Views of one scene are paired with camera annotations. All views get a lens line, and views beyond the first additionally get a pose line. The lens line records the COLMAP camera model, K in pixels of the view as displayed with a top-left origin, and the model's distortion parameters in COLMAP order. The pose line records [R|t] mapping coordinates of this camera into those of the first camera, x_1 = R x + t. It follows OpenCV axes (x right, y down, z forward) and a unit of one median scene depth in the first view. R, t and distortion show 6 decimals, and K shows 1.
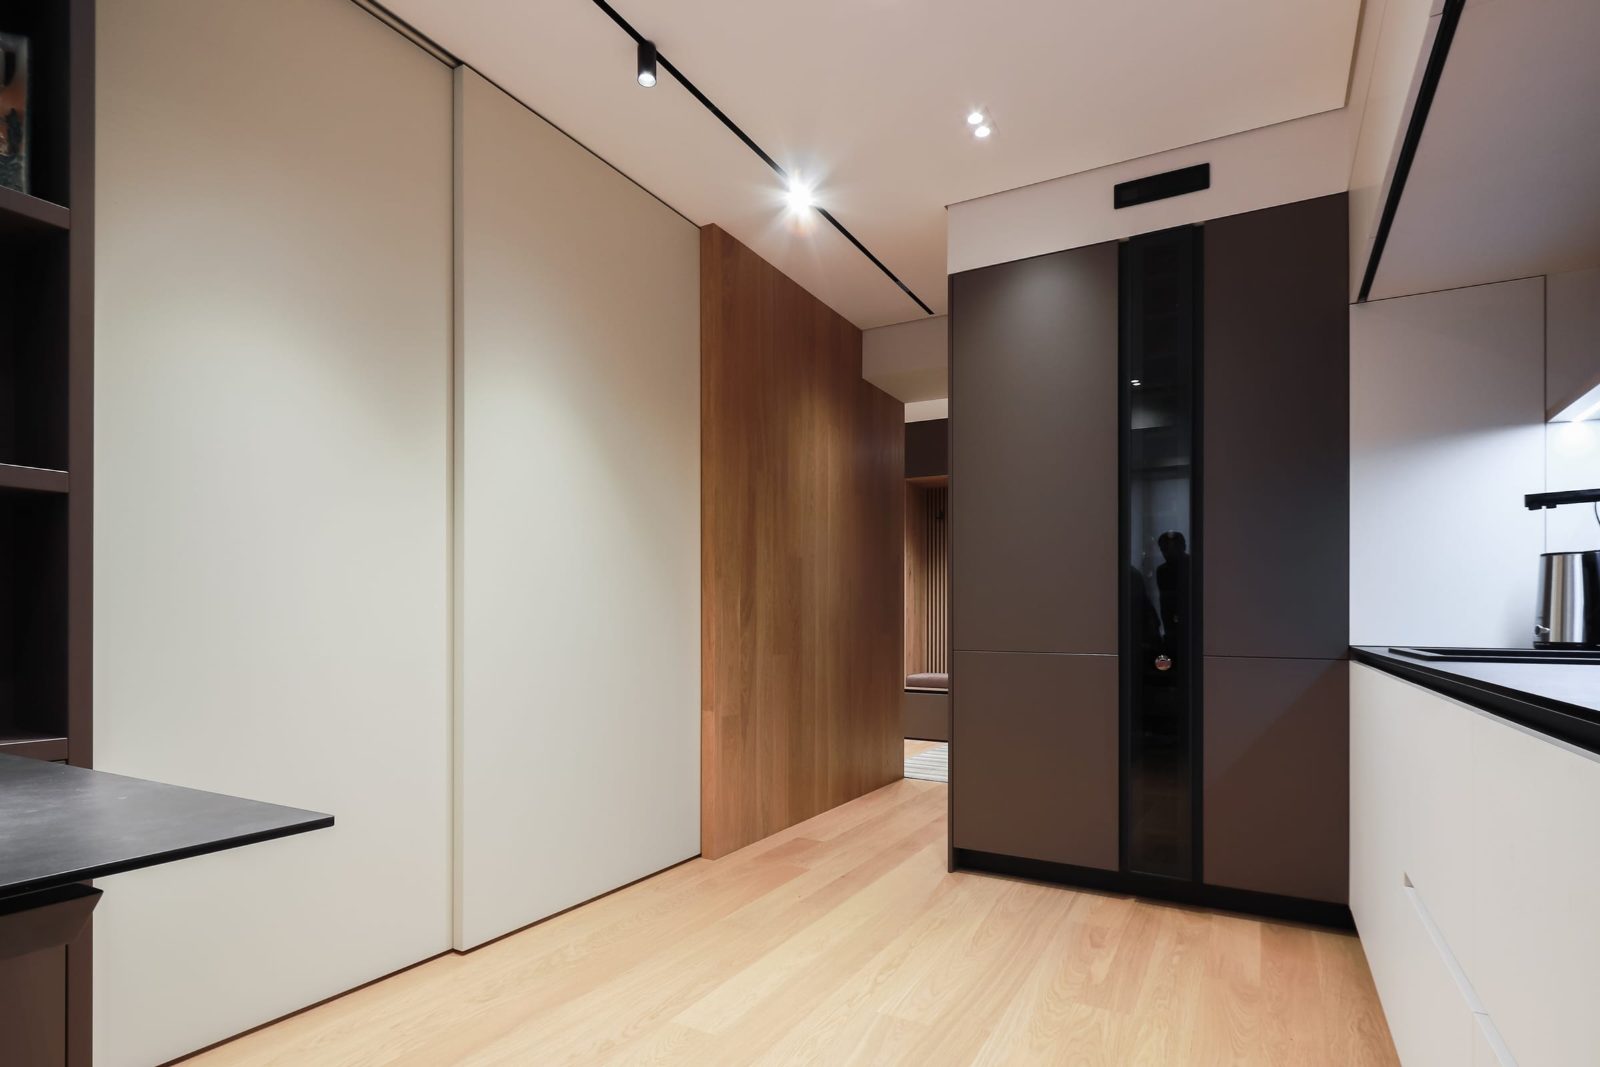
lens RADIAL K [[818.8, 0, 794.5], [0, 818.8, 617.9], [0, 0, 1]] dist [-0.000117, 0.000055]
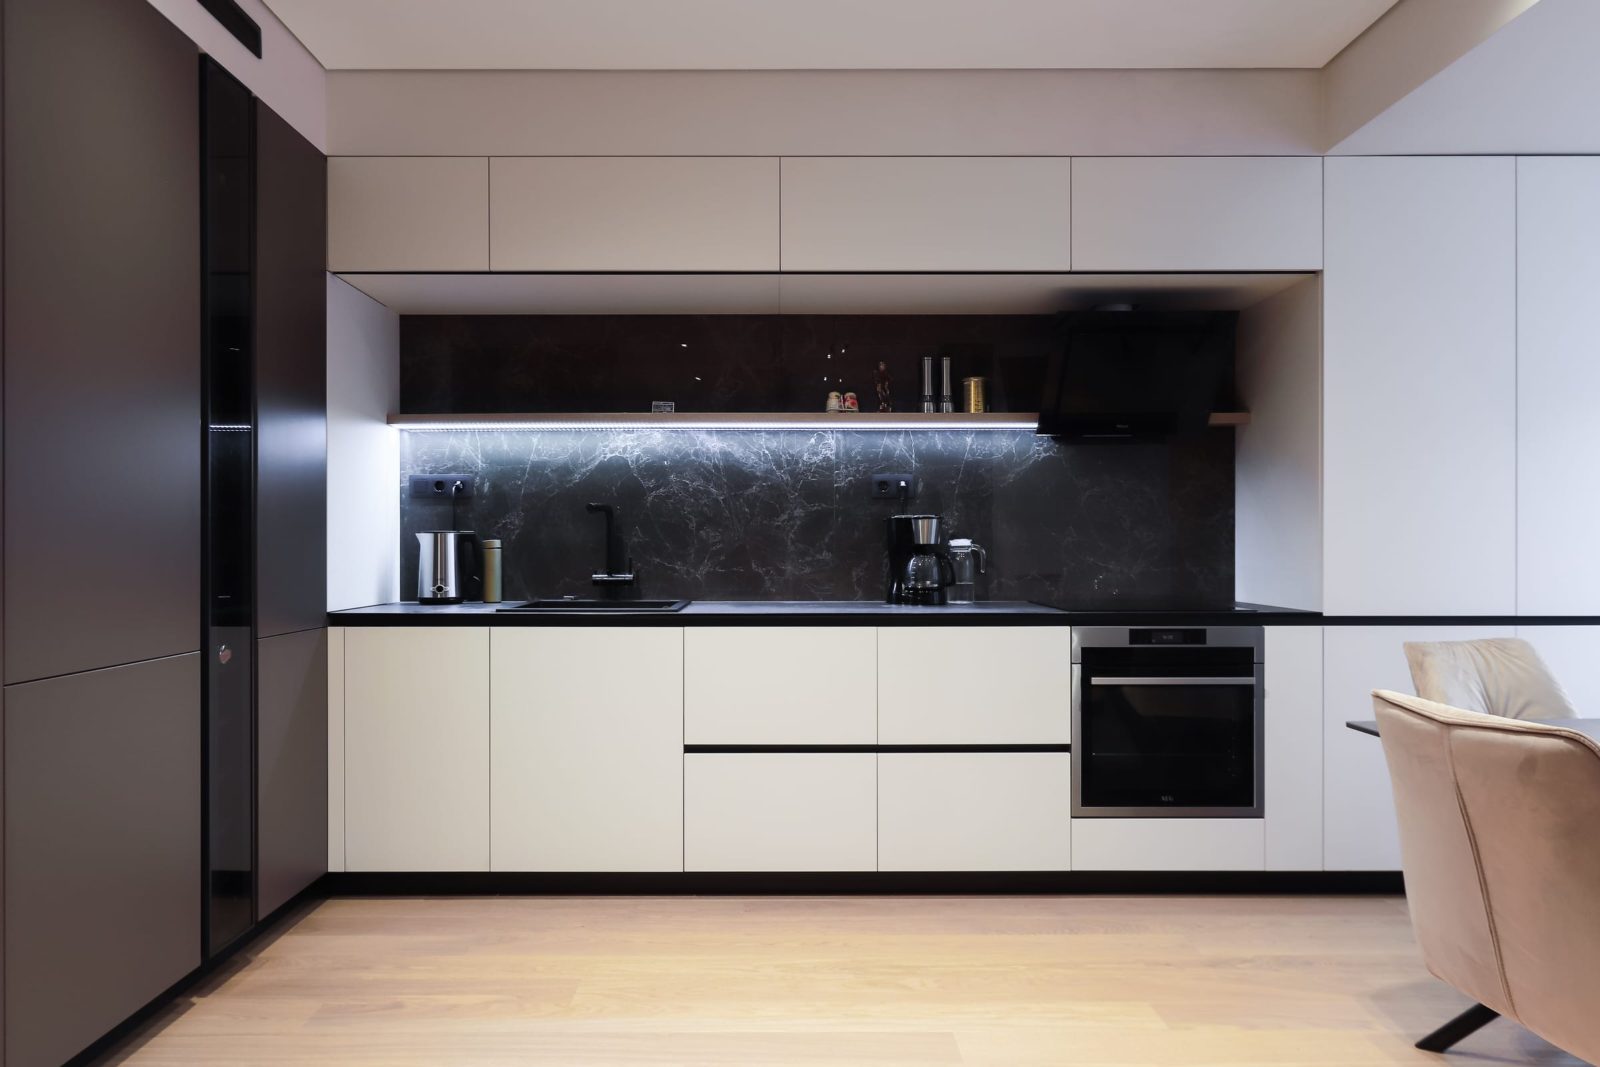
lens RADIAL K [[968.6, 0, 767.7], [0, 968.6, 535.1], [0, 0, 1]] dist [-0.002880, -0.000470]
pose [[-0.479663, -0.001235, 0.877452, -0.565085], [-0.008216, 0.999961, -0.003084, -0.055859], [-0.877414, -0.008688, -0.479655, 1.001543]]
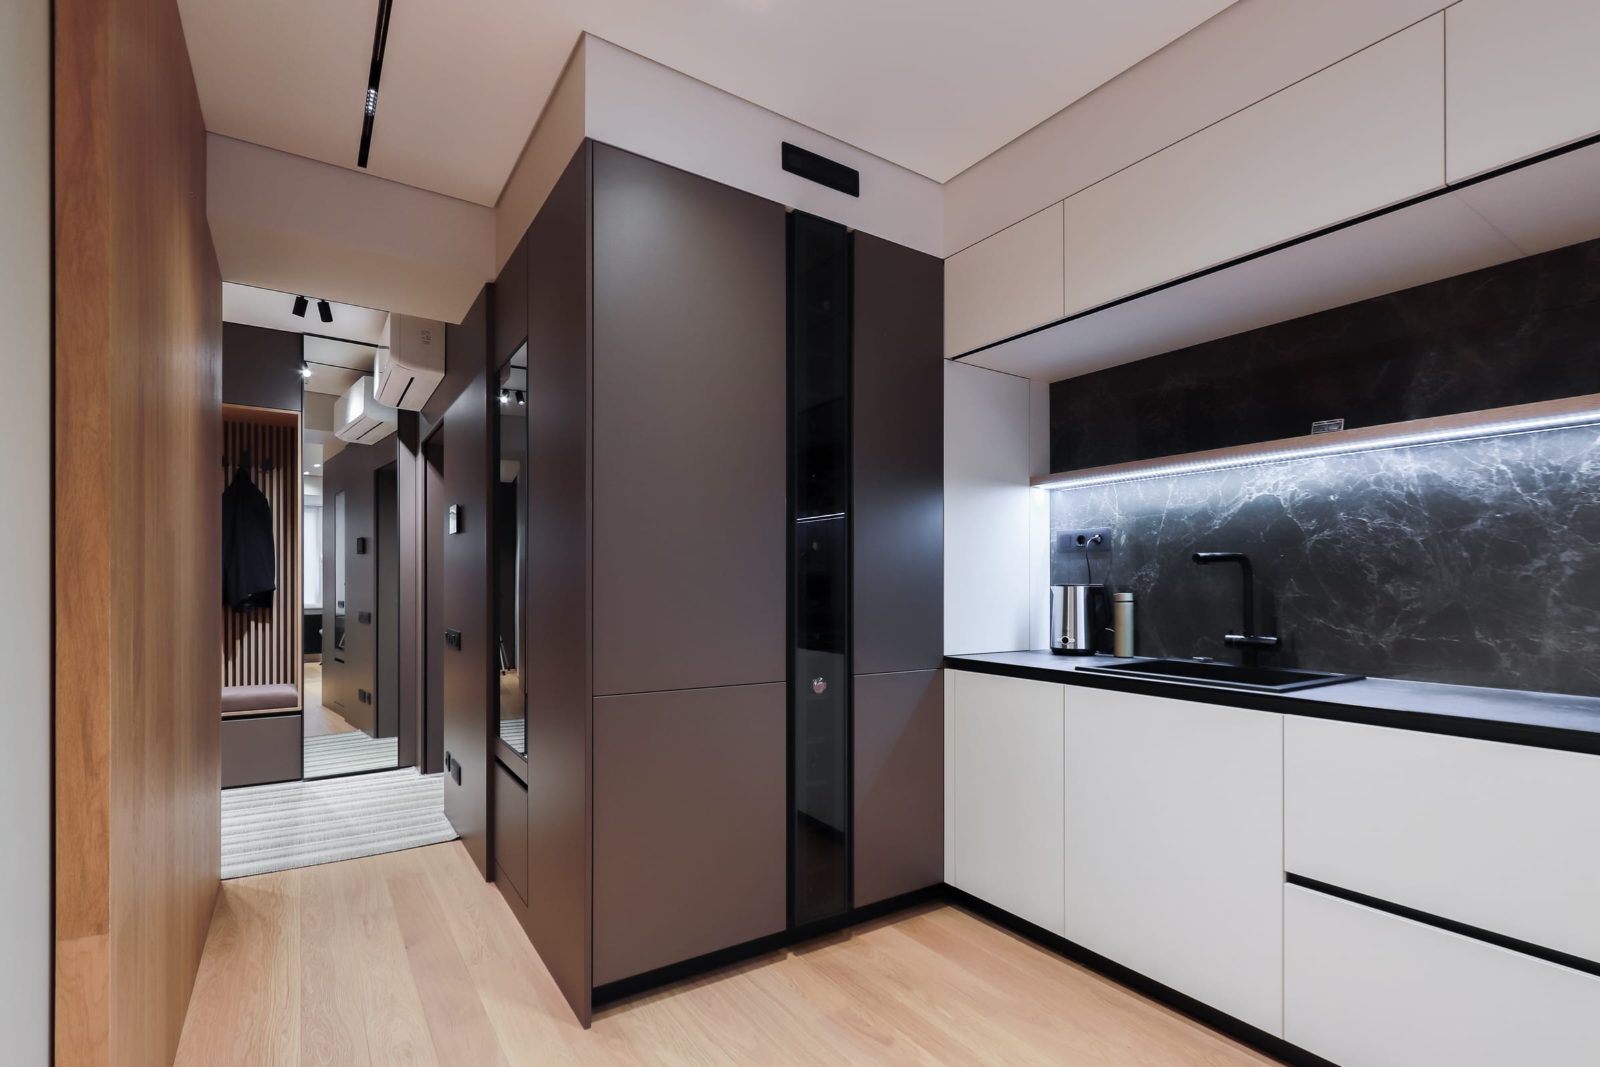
lens RADIAL K [[743.0, 0, 803.9], [0, 743.0, 578.7], [0, 0, 1]] dist [-0.001972, -0.000806]
pose [[0.453832, 0.001144, 0.891087, -0.310739], [-0.005901, 0.999981, 0.001722, -0.068171], [-0.891068, -0.006039, 0.453830, 0.642227]]
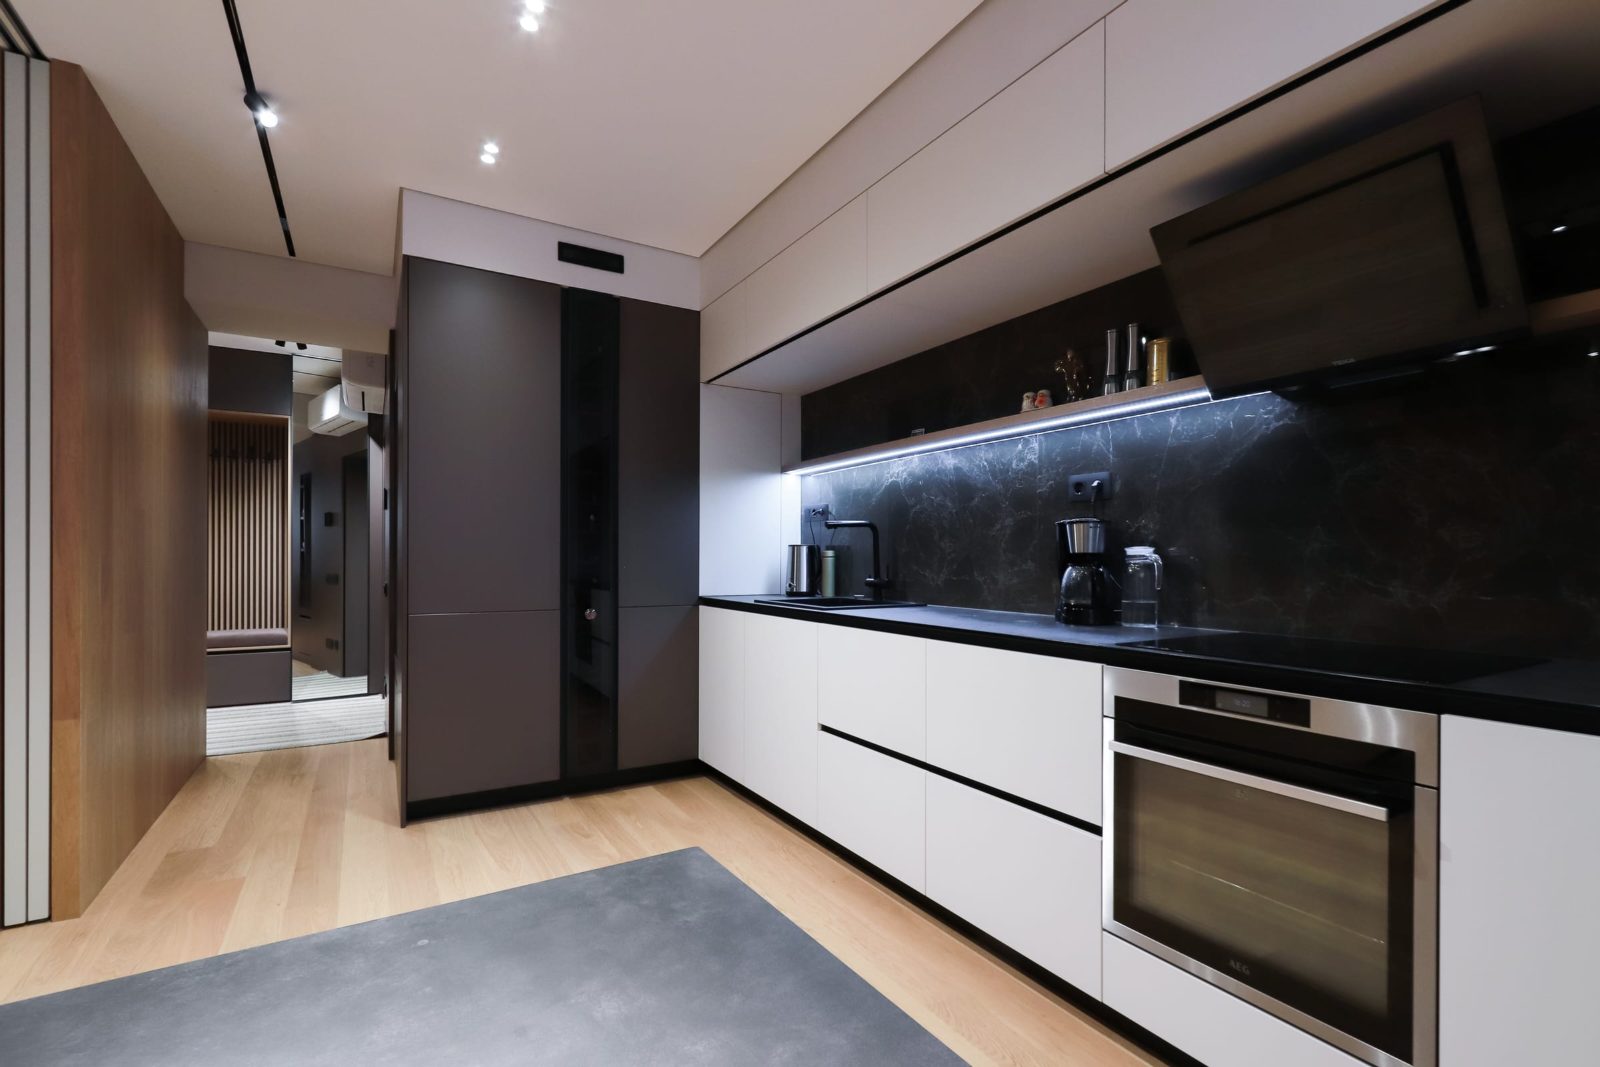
lens RADIAL K [[722.3, 0, 805.9], [0, 722.3, 551.0], [0, 0, 1]] dist [-0.000530, -0.000153]
pose [[0.495698, 0.000810, 0.868494, -0.406111], [-0.003935, 0.999991, 0.001313, -0.051874], [-0.868486, -0.004068, 0.495697, 0.109713]]
